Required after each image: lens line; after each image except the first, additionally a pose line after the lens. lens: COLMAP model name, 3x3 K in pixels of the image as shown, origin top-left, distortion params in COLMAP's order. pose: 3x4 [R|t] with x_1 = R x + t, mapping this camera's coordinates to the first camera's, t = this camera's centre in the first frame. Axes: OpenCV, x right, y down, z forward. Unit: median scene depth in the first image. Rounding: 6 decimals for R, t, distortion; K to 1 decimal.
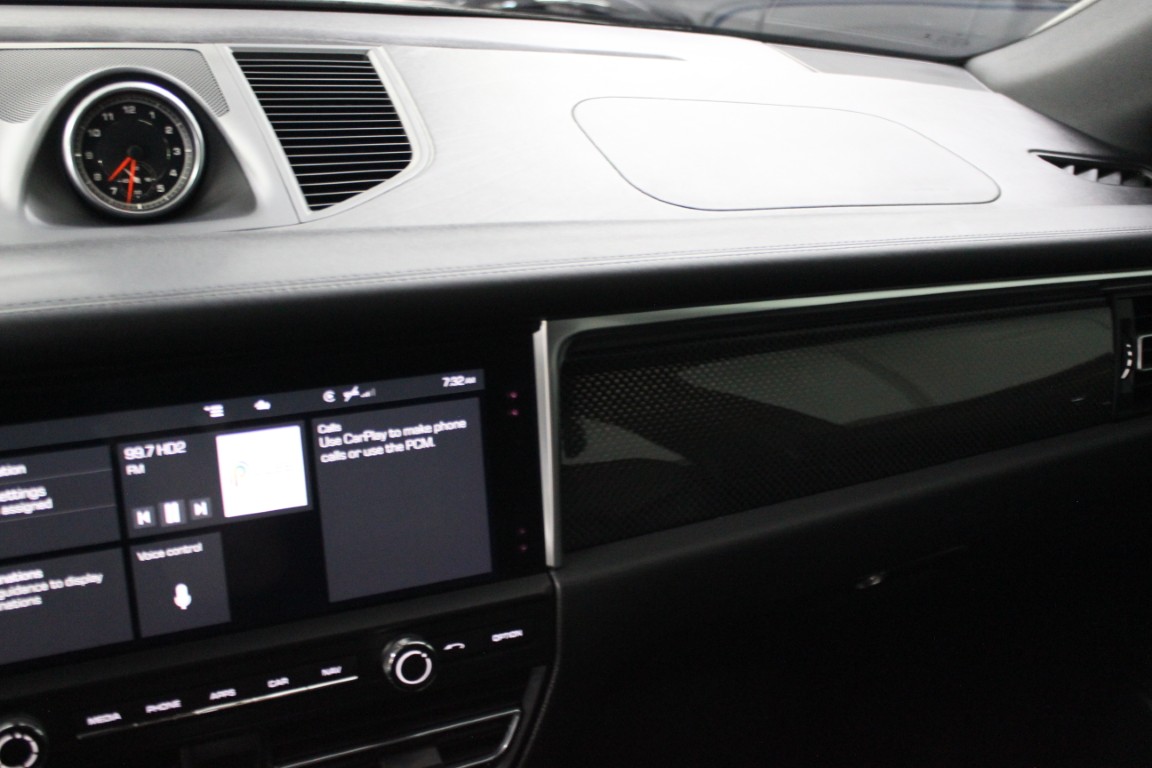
lens RADIAL K [[1194.4, 0, 579.0], [0, 1194.4, 403.3], [0, 0, 1]] dist [-0.129630, 0.136869]
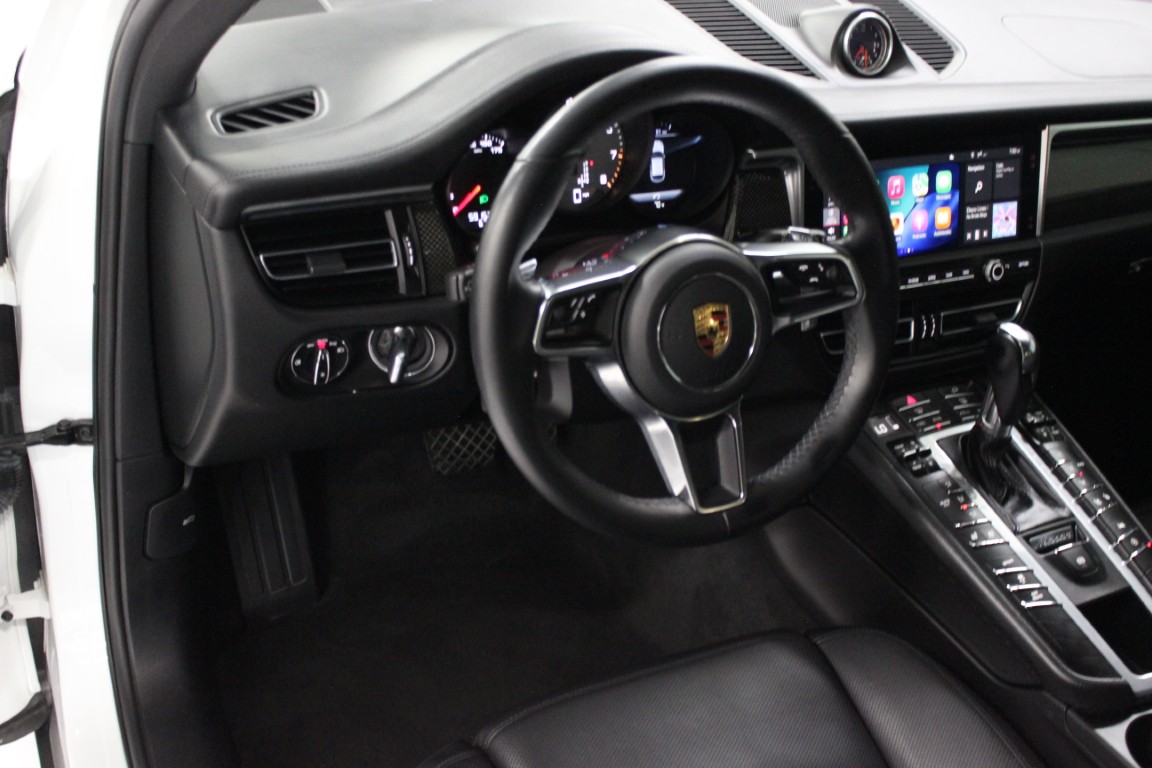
lens RADIAL K [[1194.4, 0, 579.0], [0, 1194.4, 403.3], [0, 0, 1]] dist [-0.129630, 0.136869]
pose [[0.999967, 0.004496, 0.006782, -0.973571], [-0.005296, 0.992413, 0.122832, 0.195677], [-0.006179, -0.122864, 0.992404, -1.337530]]
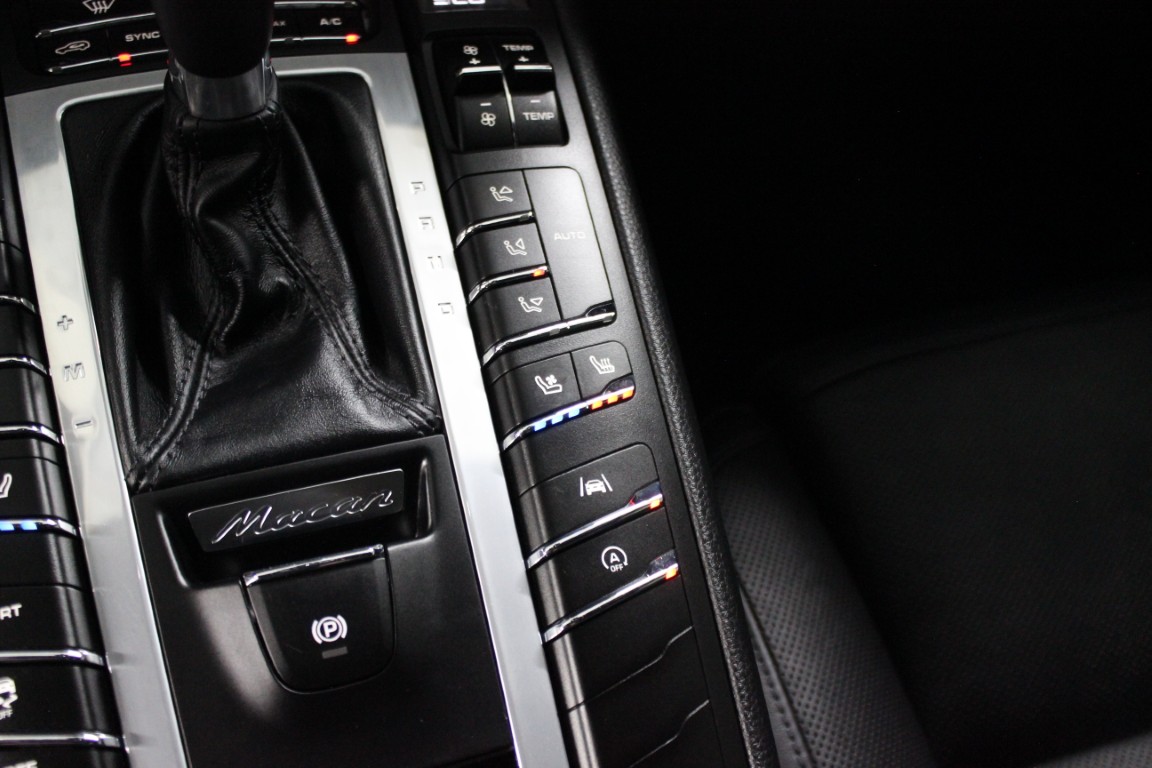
lens RADIAL K [[1194.4, 0, 579.0], [0, 1194.4, 403.3], [0, 0, 1]] dist [-0.129630, 0.136869]
pose [[0.991334, 0.118925, -0.055795, 0.047048], [-0.085257, 0.905604, 0.415466, 0.388909], [0.099937, -0.407109, 0.907896, 0.214638]]
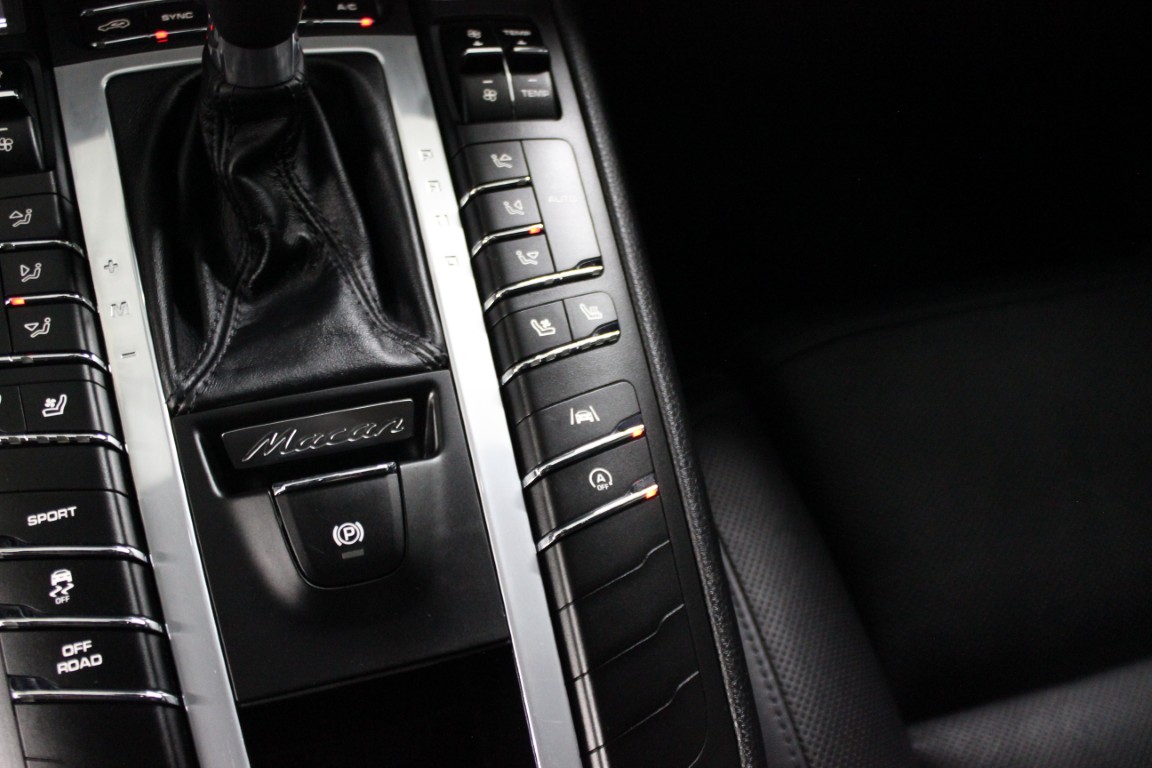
lens RADIAL K [[1194.4, 0, 579.0], [0, 1194.4, 403.3], [0, 0, 1]] dist [-0.129630, 0.136869]
pose [[0.990934, 0.127889, -0.041162, 0.050566], [-0.100566, 0.909235, 0.403954, 0.396309], [0.089087, -0.396152, 0.913853, 0.130268]]
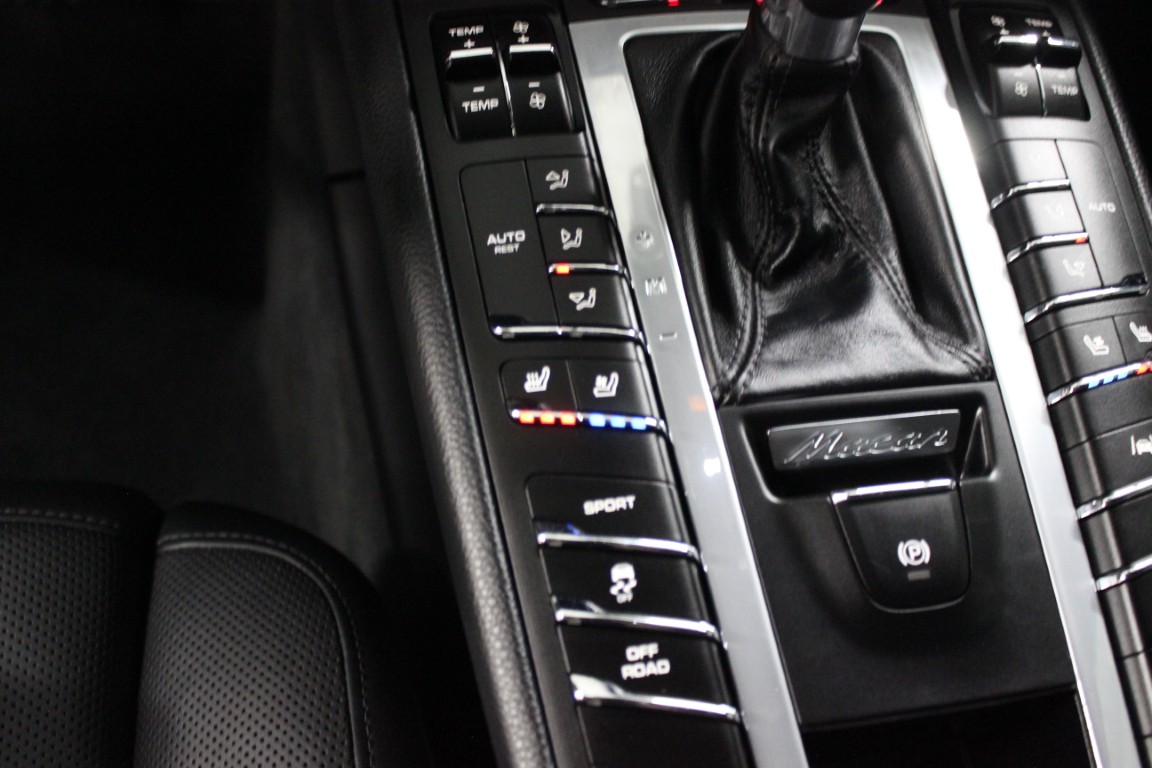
lens RADIAL K [[1194.4, 0, 579.0], [0, 1194.4, 403.3], [0, 0, 1]] dist [-0.129630, 0.136869]
pose [[0.961683, 0.218380, -0.165757, -0.158155], [-0.129605, 0.894889, 0.427056, 0.433765], [0.241594, -0.389209, 0.888903, 0.142592]]
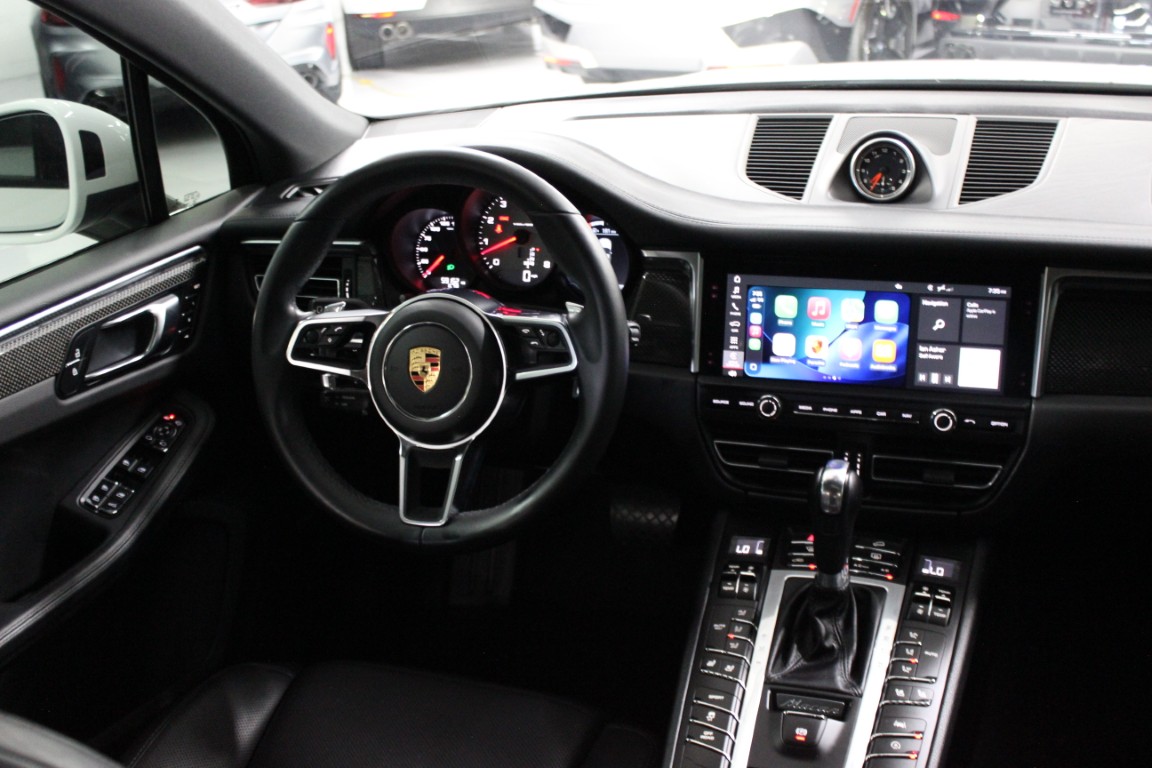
lens RADIAL K [[1186.3, 0, 576.4], [0, 1186.3, 403.2], [0, 0, 1]] dist [-0.136708, 0.129679]
pose [[0.685497, 0.173992, -0.706980, 0.848692], [-0.189206, 0.980236, 0.057785, 0.189527], [0.703061, 0.094153, 0.704869, -0.884778]]
